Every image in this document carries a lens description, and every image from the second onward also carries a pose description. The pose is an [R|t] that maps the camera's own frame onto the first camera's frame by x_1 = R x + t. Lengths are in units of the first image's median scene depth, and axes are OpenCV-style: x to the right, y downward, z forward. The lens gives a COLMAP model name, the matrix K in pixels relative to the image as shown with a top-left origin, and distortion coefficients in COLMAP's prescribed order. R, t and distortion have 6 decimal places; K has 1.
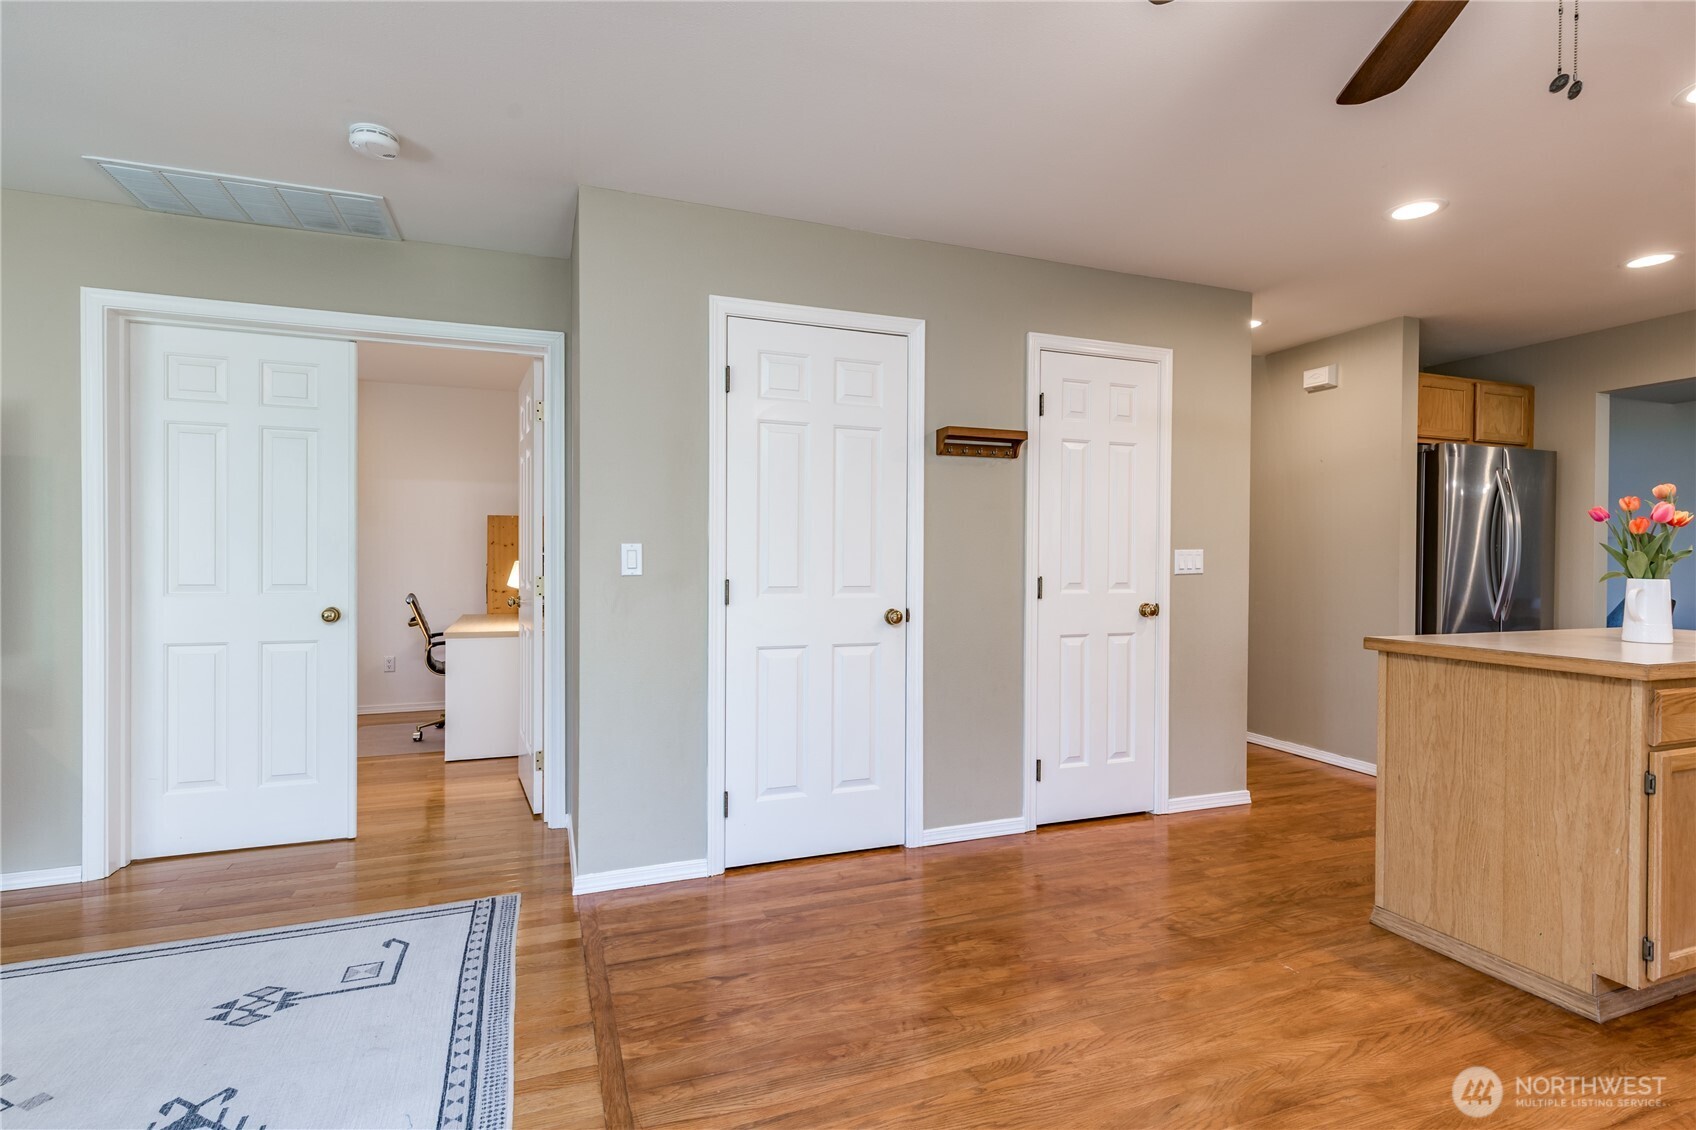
lens RADIAL K [[778.9, 0, 815.3], [0, 778.9, 564.0], [0, 0, 1]] dist [0.011990, -0.000367]
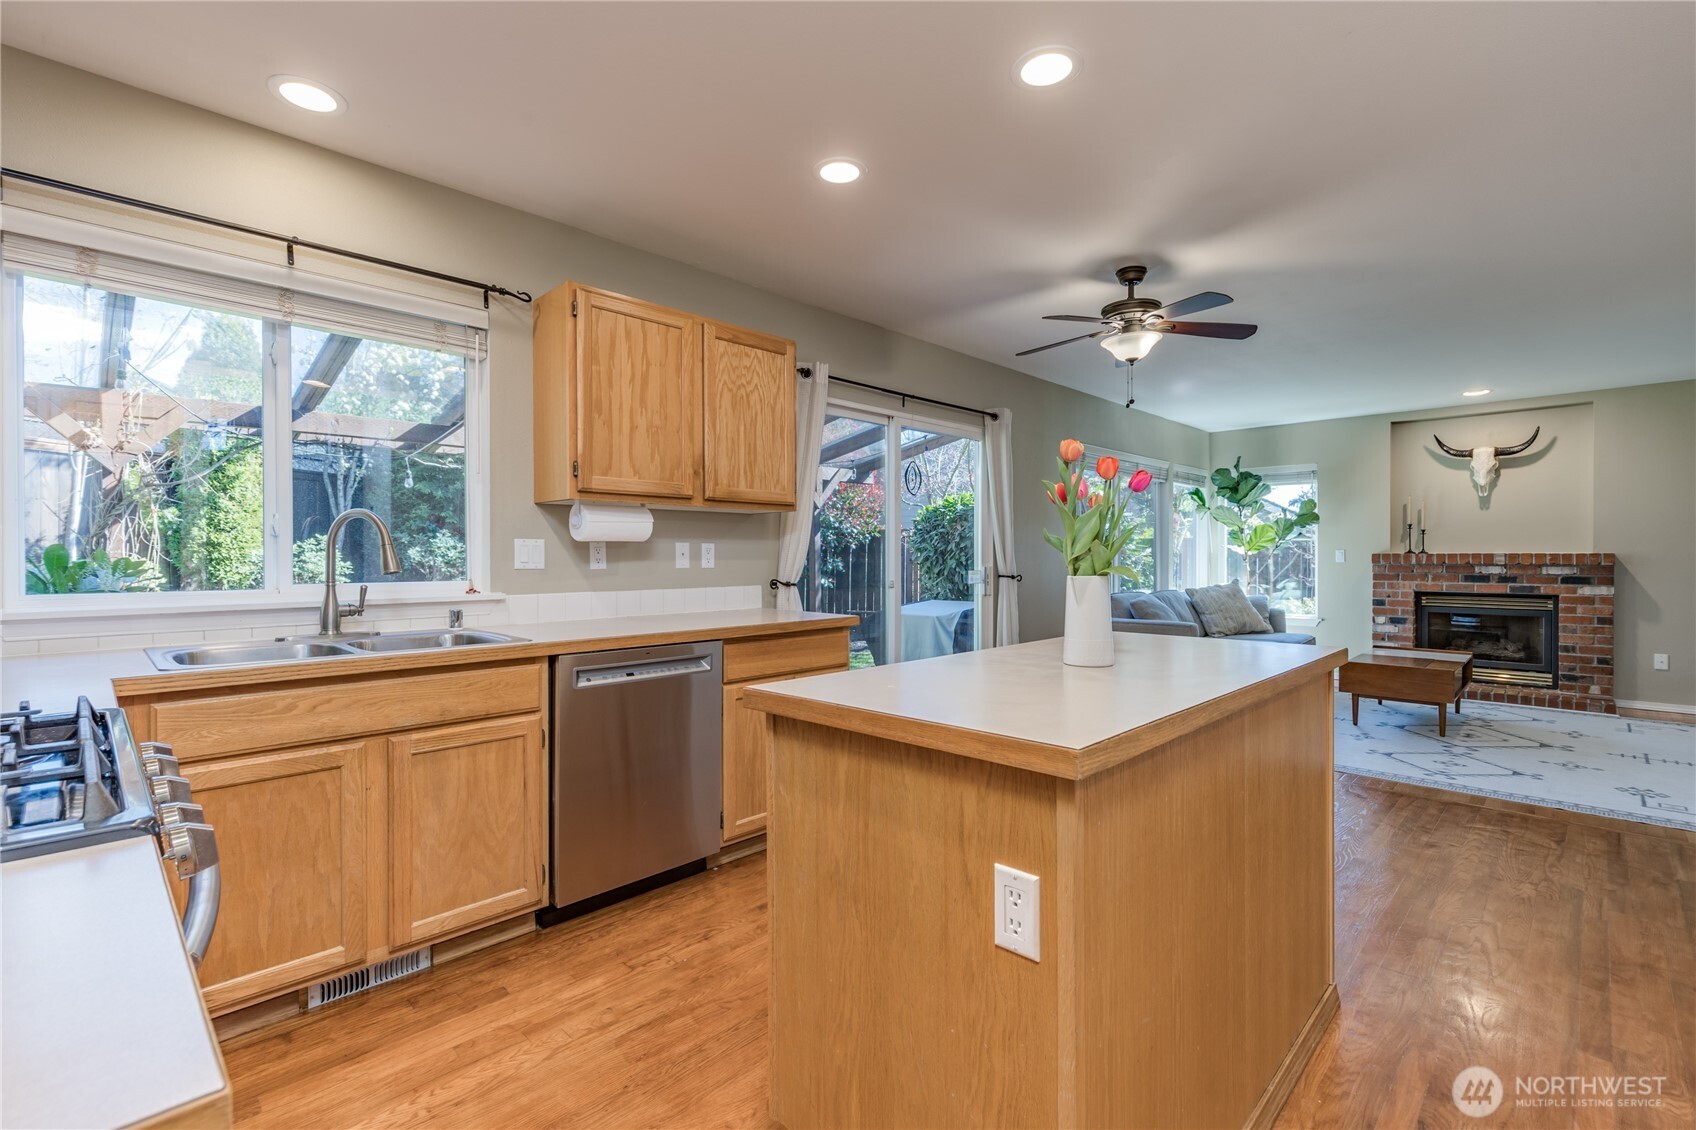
lens RADIAL K [[778.9, 0, 851.6], [0, 778.9, 556.3], [0, 0, 1]] dist [0.011990, -0.000367]
pose [[-0.889119, -0.001623, -0.457673, 1.269026], [-0.004170, 0.999981, 0.004554, -0.006416], [0.457657, 0.005957, -0.889109, 1.235159]]
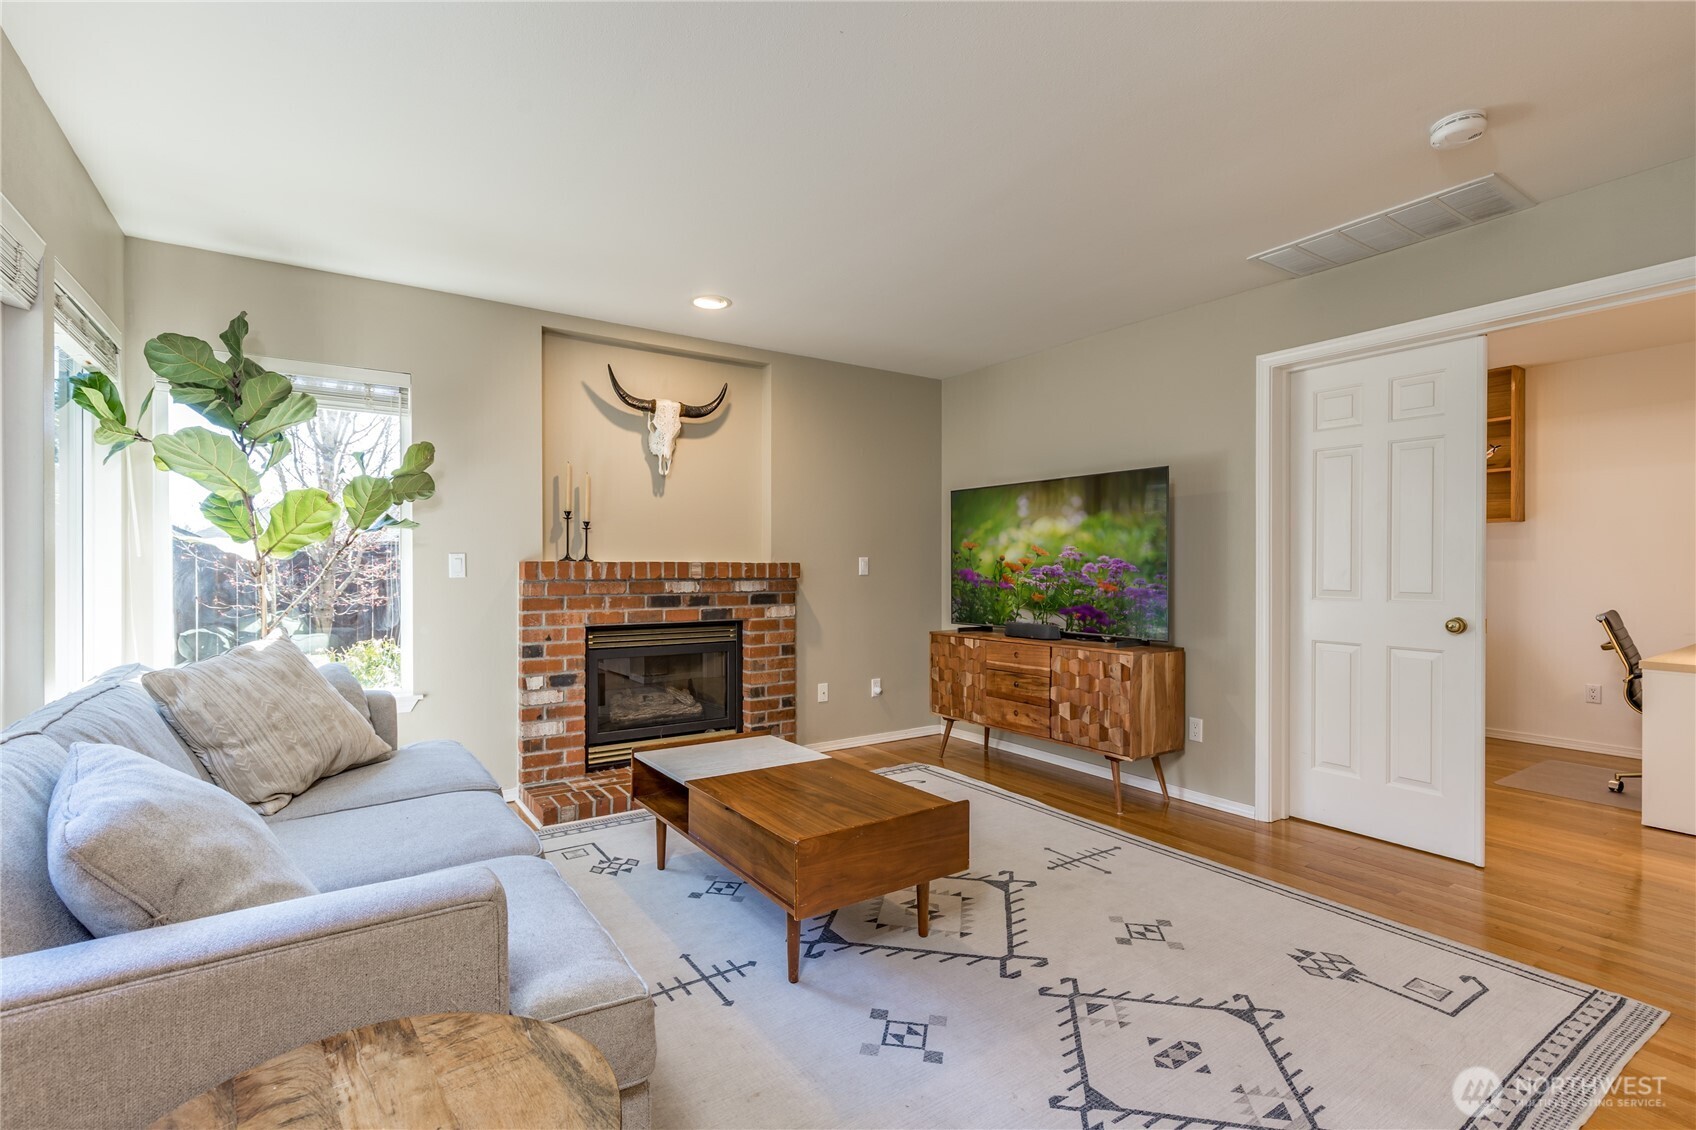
lens RADIAL K [[778.9, 0, 850.7], [0, 778.9, 565.4], [0, 0, 1]] dist [0.011990, -0.000367]
pose [[0.254770, -0.003995, -0.966994, 0.146203], [-0.005460, 0.999970, -0.005570, 0.000589], [0.966986, 0.006699, 0.254740, 0.039007]]
